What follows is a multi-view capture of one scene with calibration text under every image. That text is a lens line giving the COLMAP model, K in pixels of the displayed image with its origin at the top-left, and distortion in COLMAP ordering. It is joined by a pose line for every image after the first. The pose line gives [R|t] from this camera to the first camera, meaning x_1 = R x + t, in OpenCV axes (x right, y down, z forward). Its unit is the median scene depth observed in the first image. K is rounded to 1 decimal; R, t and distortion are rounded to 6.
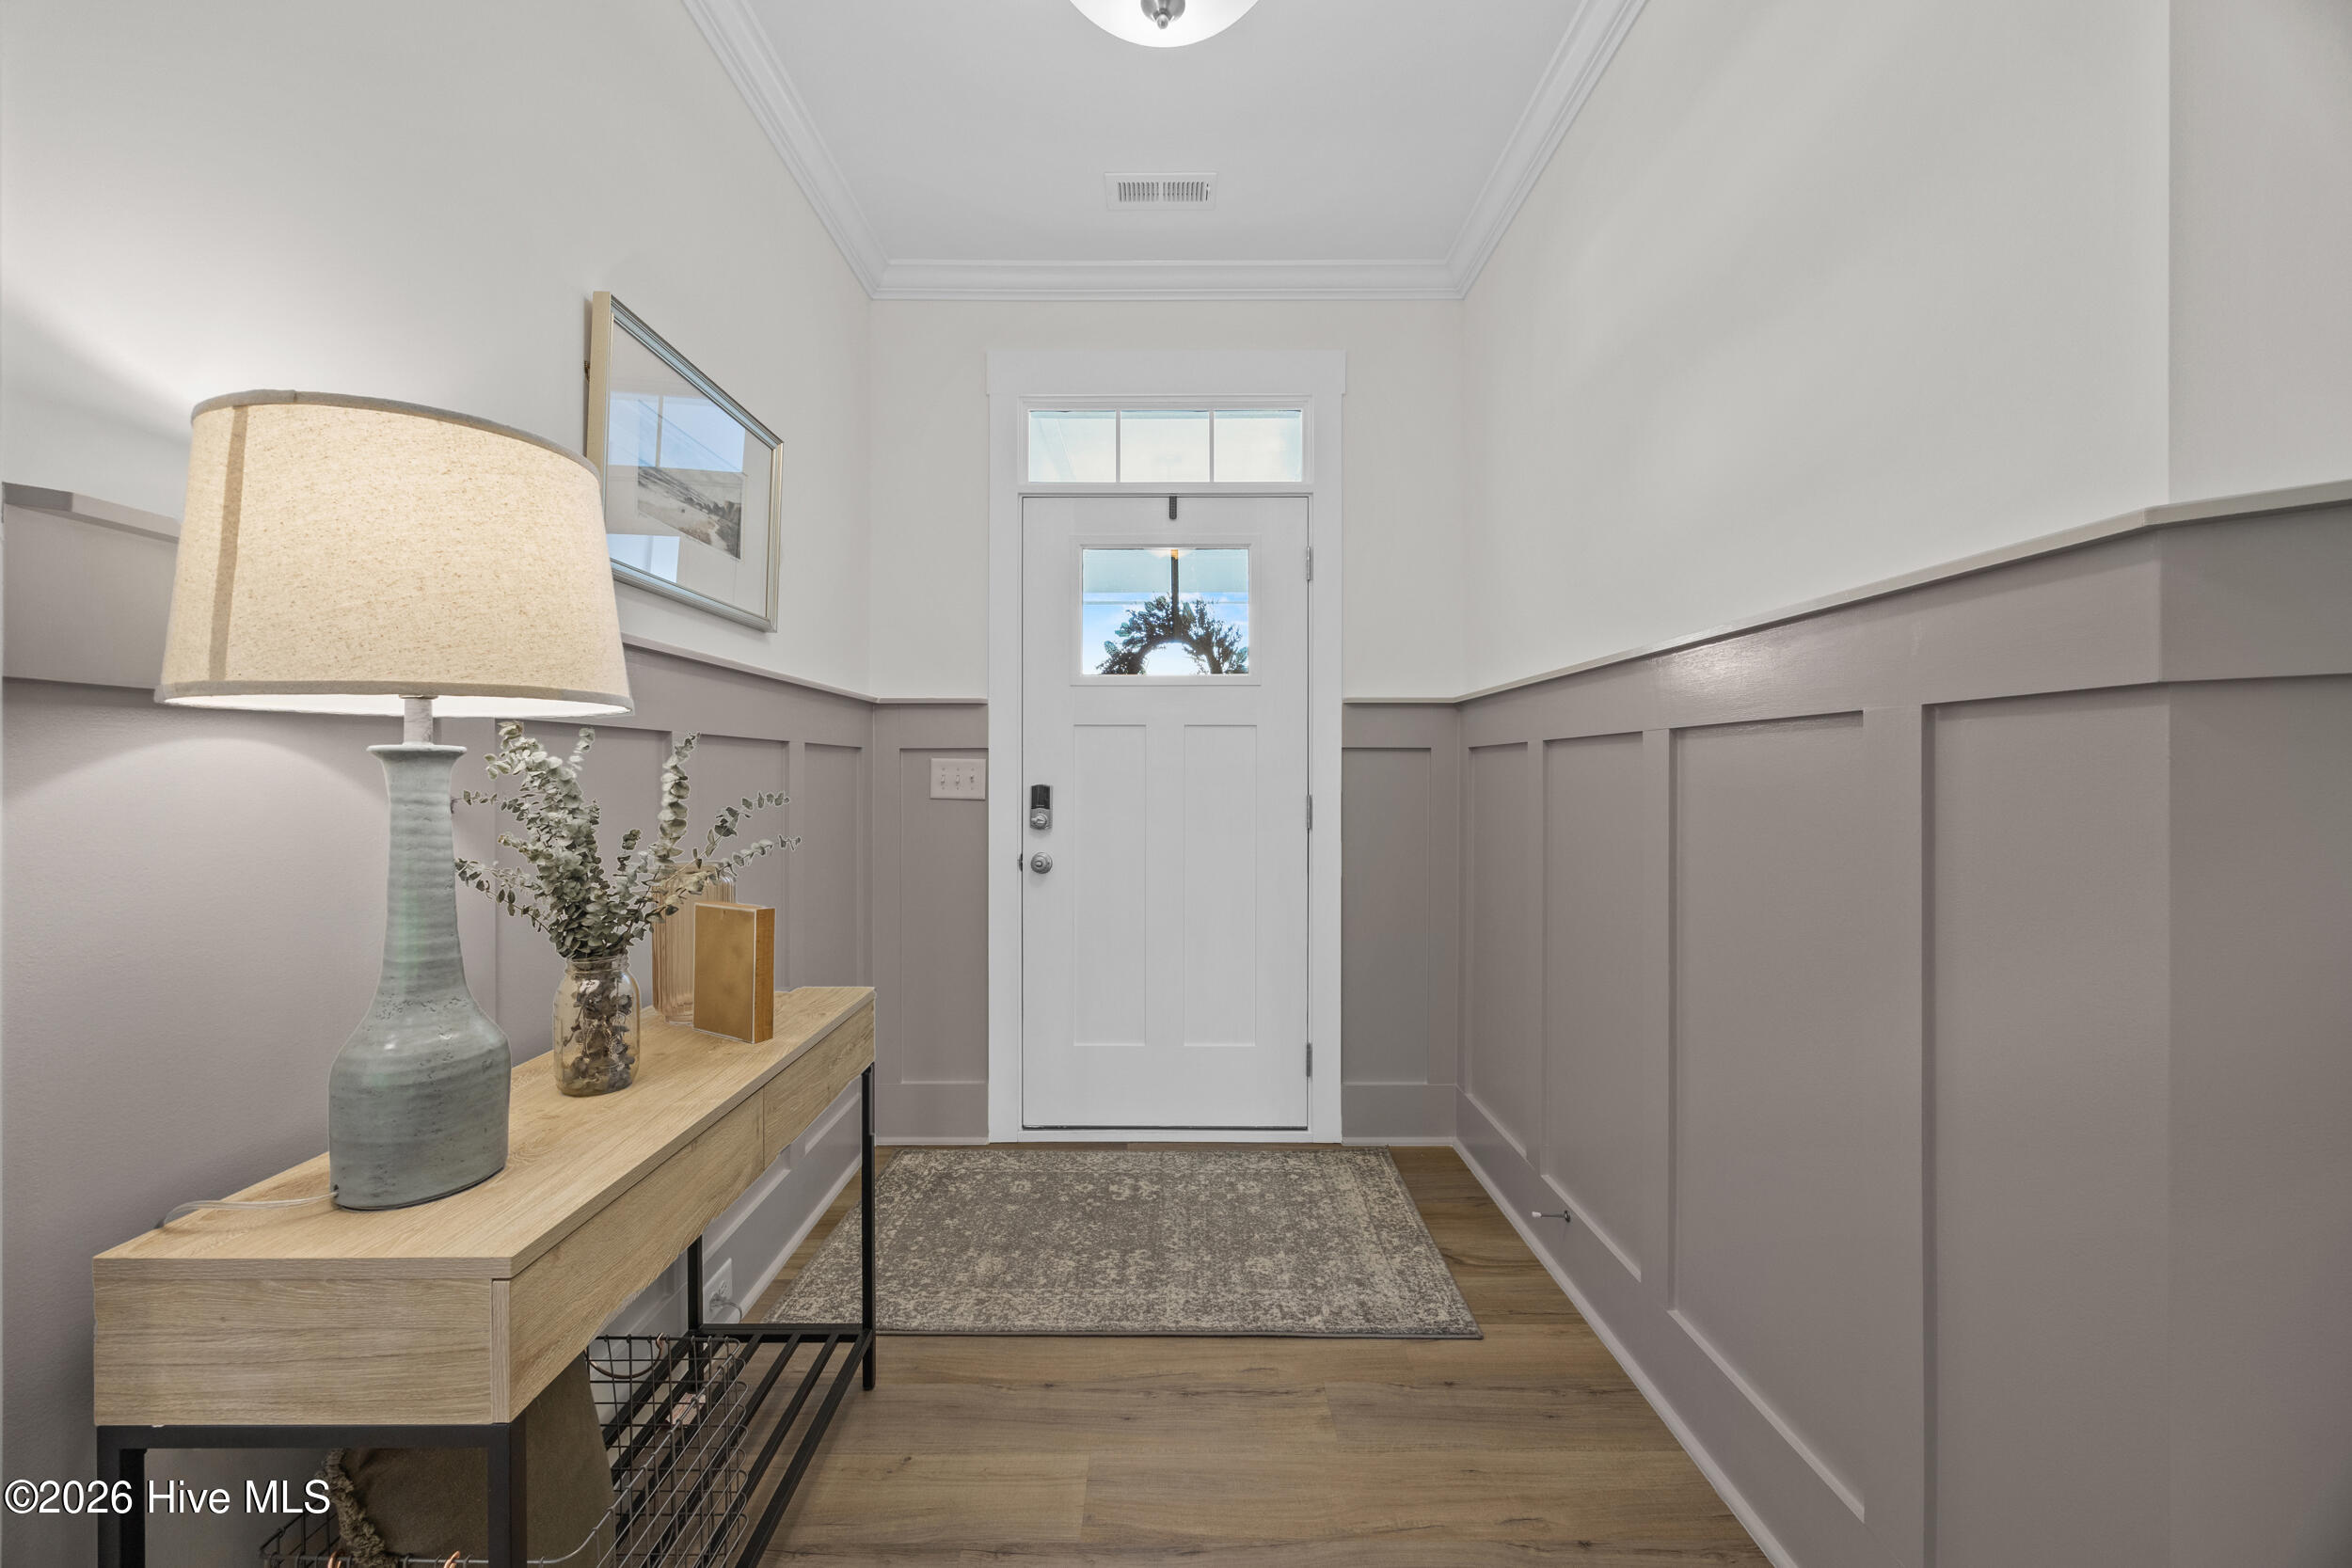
lens RADIAL K [[887.2, 0, 1176.7], [0, 887.2, 771.5], [0, 0, 1]] dist [-0.005976, 0.000535]
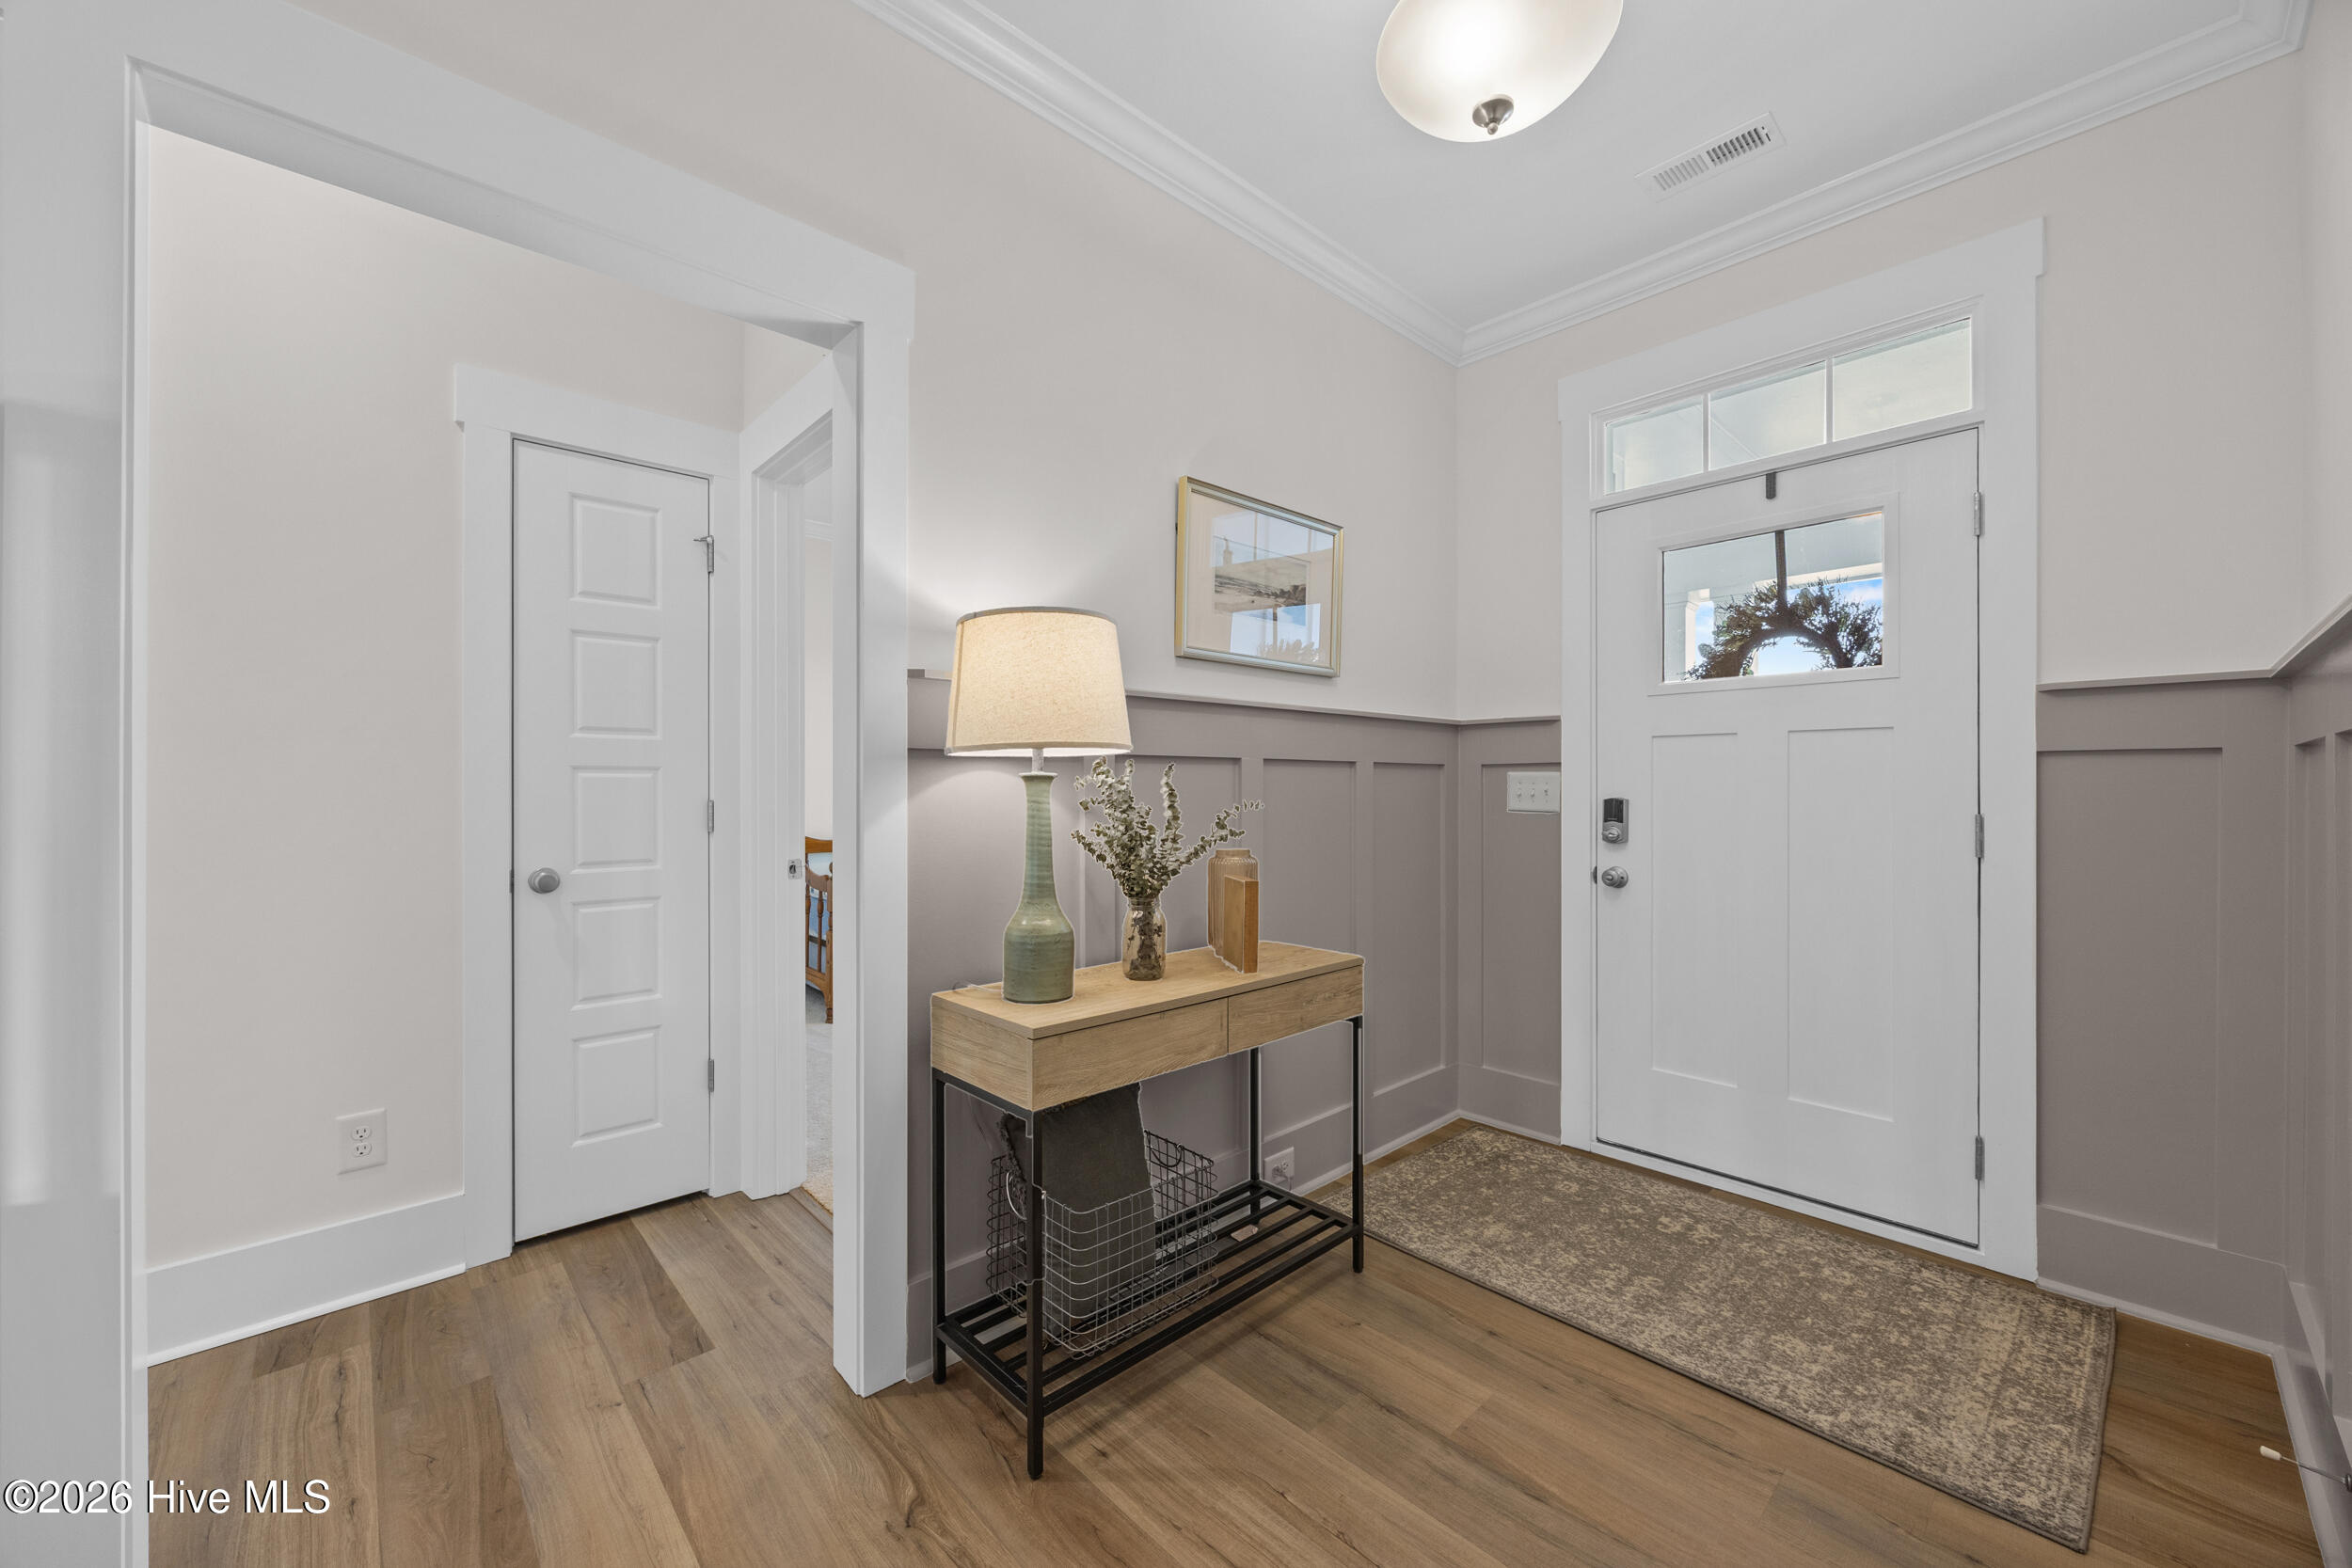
lens RADIAL K [[887.2, 0, 1174.6], [0, 887.2, 781.4], [0, 0, 1]] dist [-0.005976, 0.000535]
pose [[0.681882, -0.005392, -0.731442, 0.315219], [0.002205, 0.999983, -0.005316, 0.000350], [0.731458, 0.002012, 0.681883, -0.046239]]
